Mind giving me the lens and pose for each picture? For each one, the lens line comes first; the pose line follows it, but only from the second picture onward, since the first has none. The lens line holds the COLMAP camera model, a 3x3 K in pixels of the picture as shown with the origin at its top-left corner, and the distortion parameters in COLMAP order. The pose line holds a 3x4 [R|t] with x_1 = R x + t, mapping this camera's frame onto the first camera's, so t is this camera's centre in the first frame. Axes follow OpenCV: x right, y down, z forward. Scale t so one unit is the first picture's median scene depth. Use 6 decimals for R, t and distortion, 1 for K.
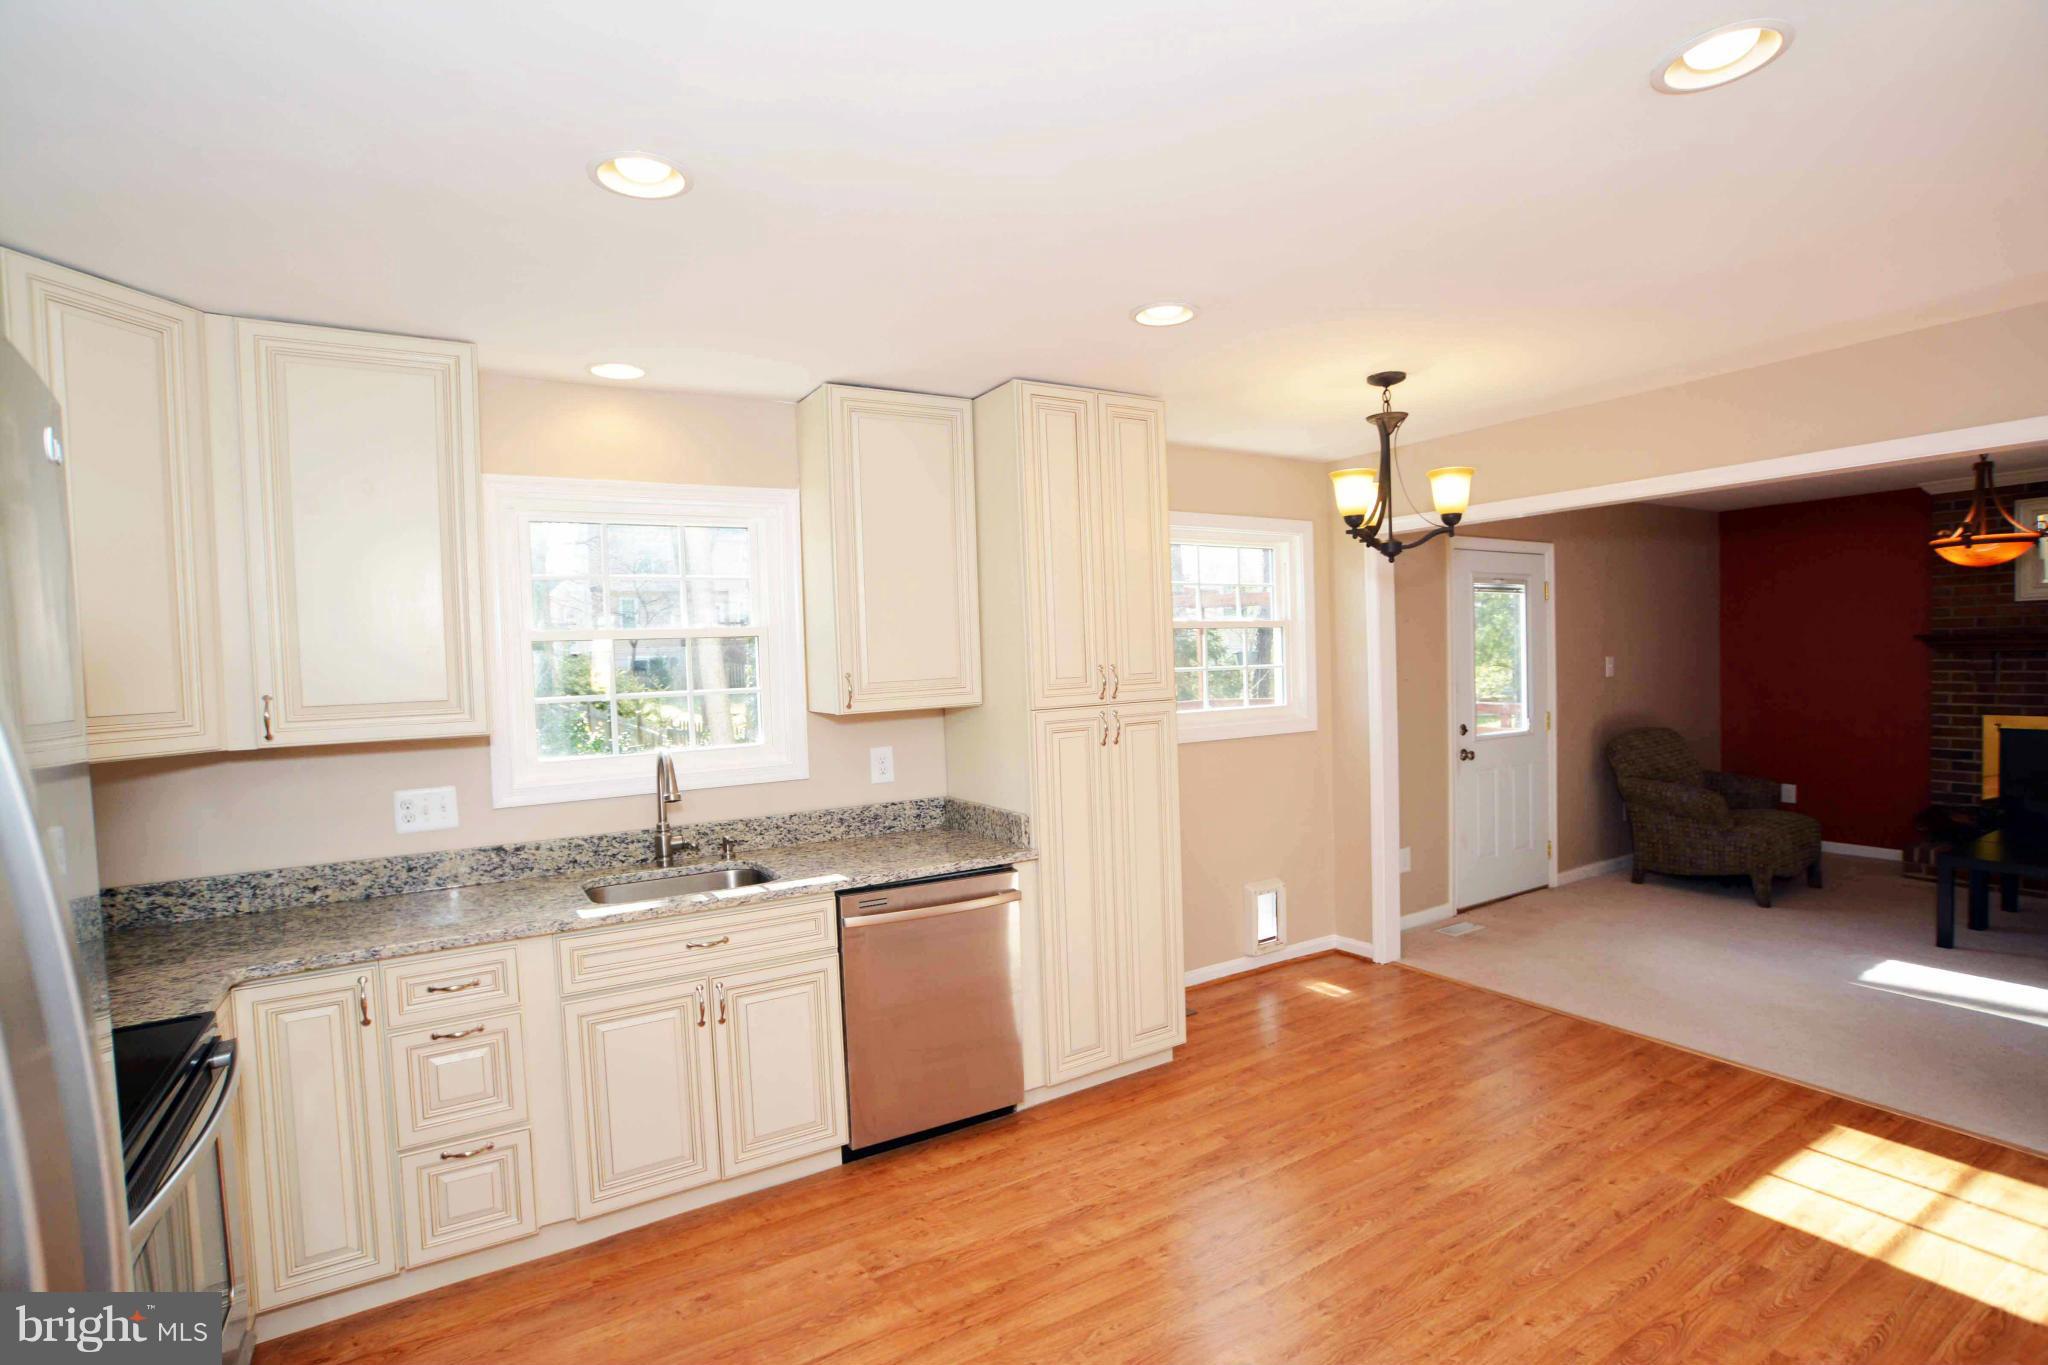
lens RADIAL K [[999.8, 0, 1029.0], [0, 999.8, 686.3], [0, 0, 1]] dist [-0.028569, 0.005301]
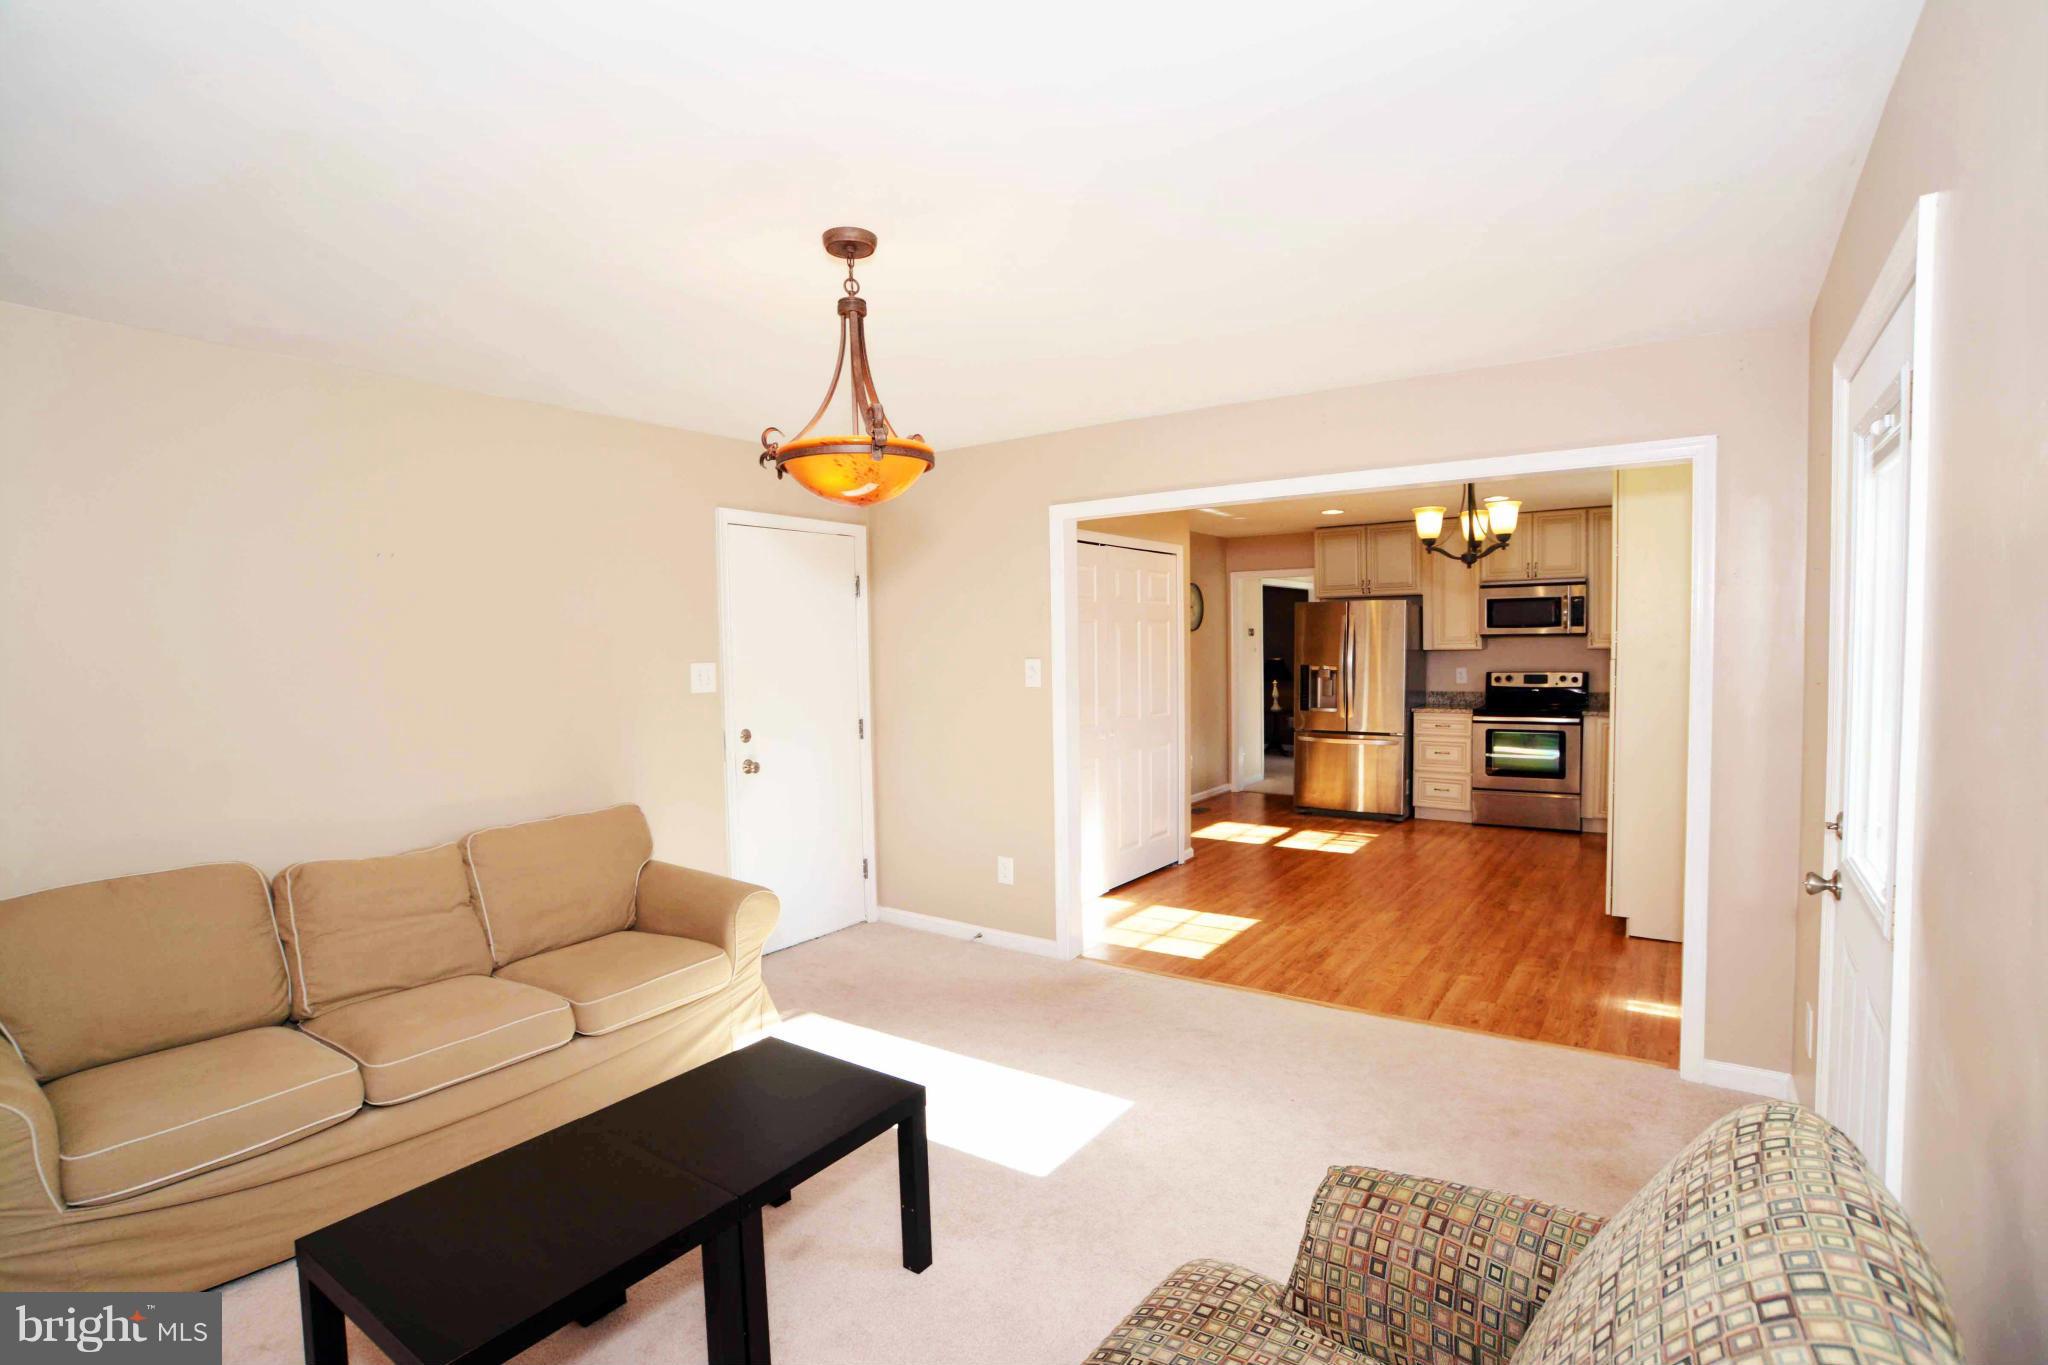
lens RADIAL K [[999.8, 0, 1039.4], [0, 999.8, 679.0], [0, 0, 1]] dist [-0.028569, 0.005301]
pose [[-0.915285, 0.062811, -0.397880, 1.870578], [0.032531, 0.996068, 0.082409, -0.132013], [0.401492, 0.062484, -0.913729, 2.580413]]
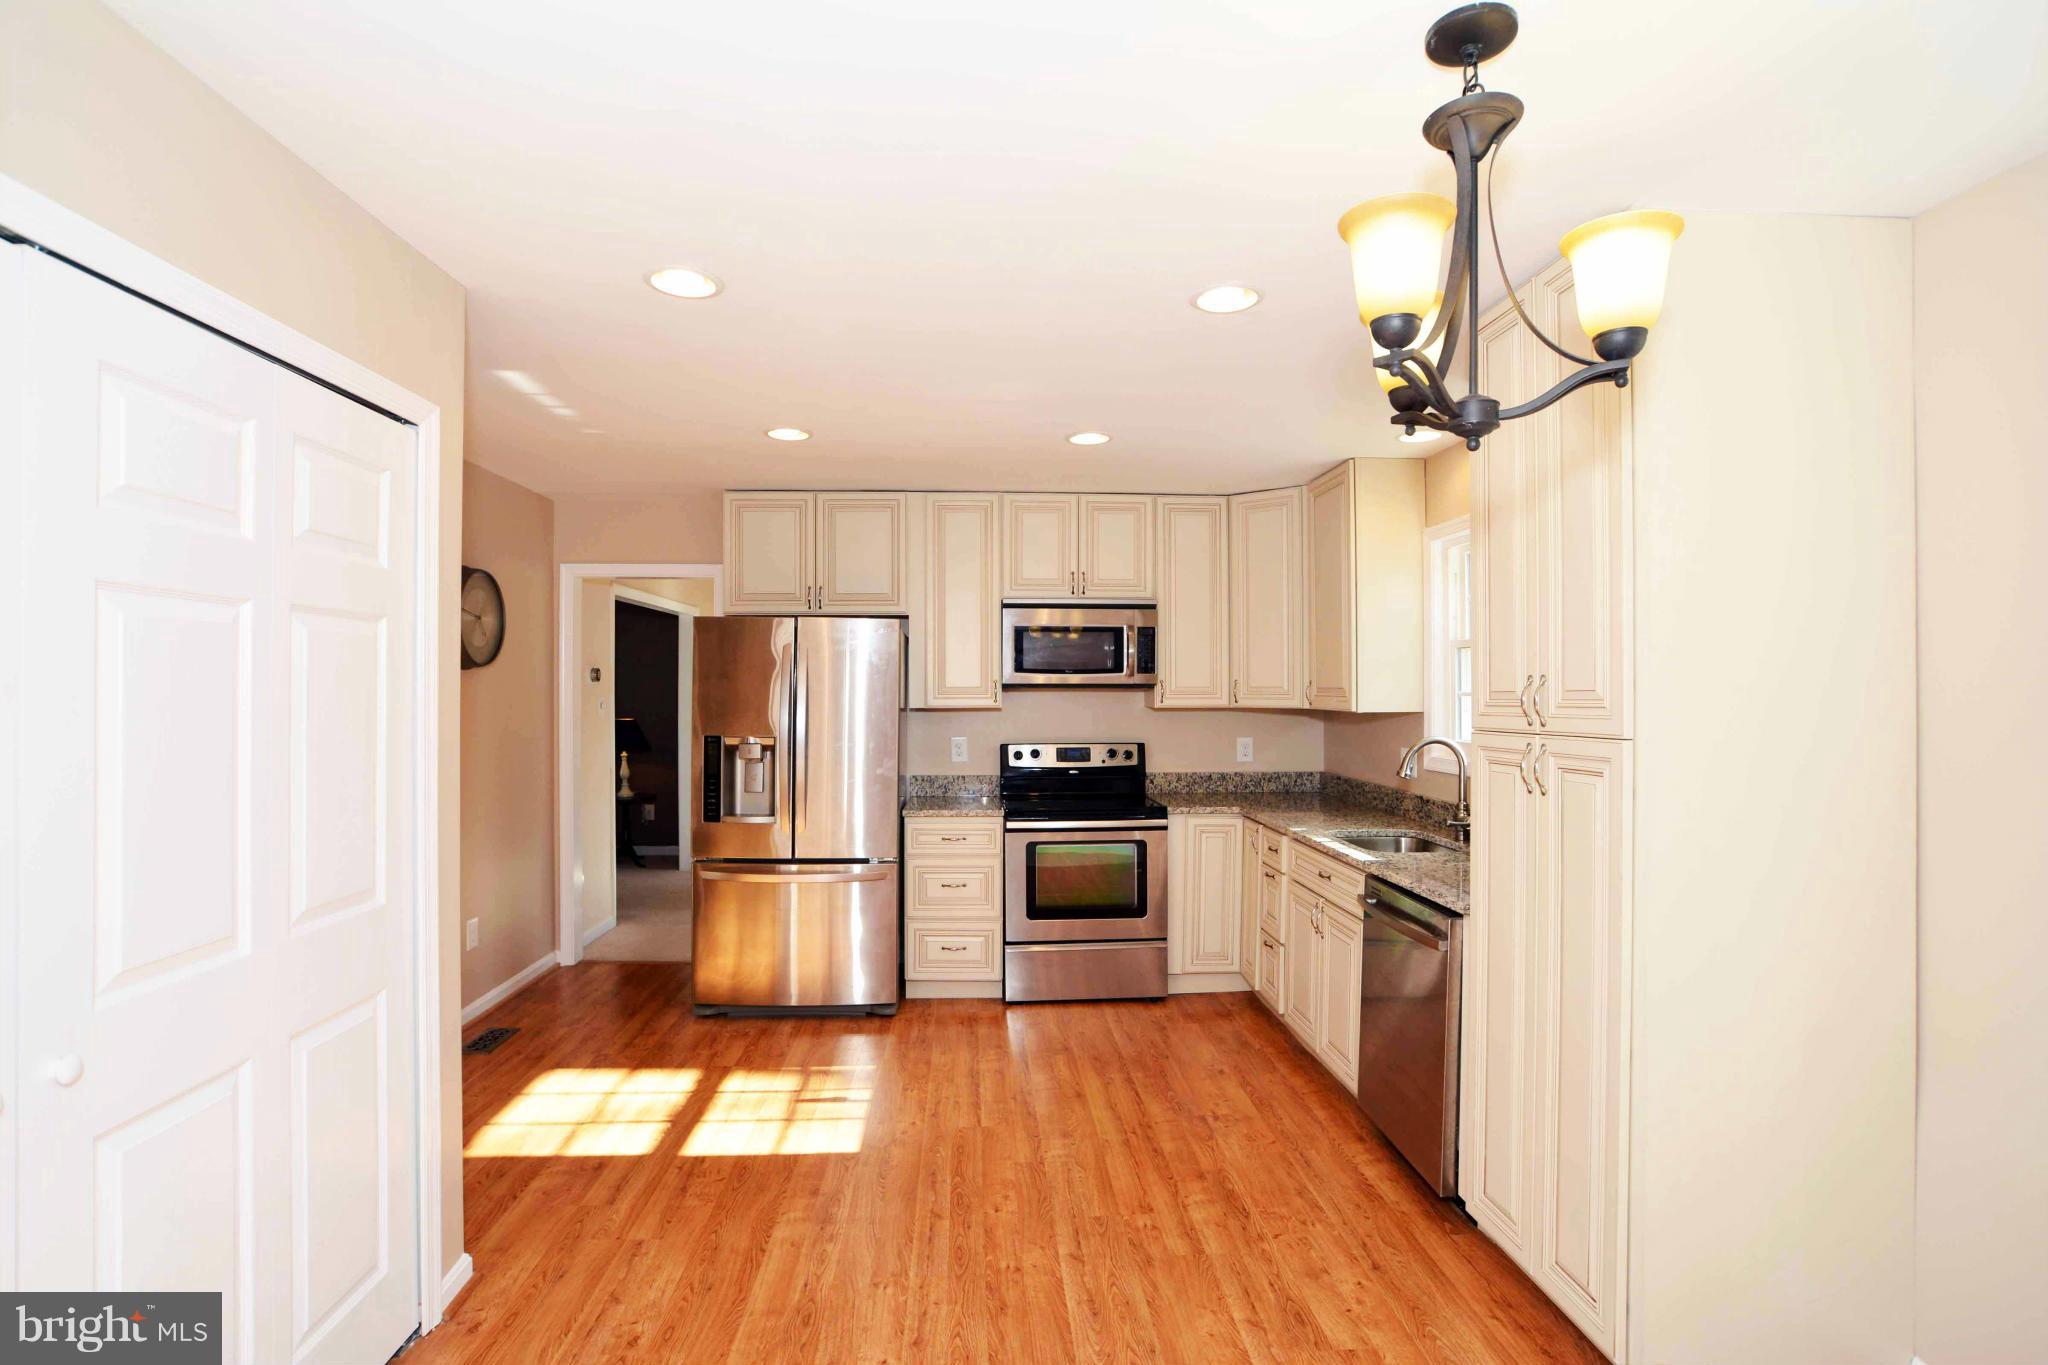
lens RADIAL K [[999.8, 0, 1022.9], [0, 999.8, 690.1], [0, 0, 1]] dist [-0.028569, 0.005301]
pose [[-0.481757, 0.031181, -0.875750, 1.051726], [-0.014717, 0.998938, 0.043663, -0.044743], [0.876181, 0.033923, -0.480786, 1.294707]]
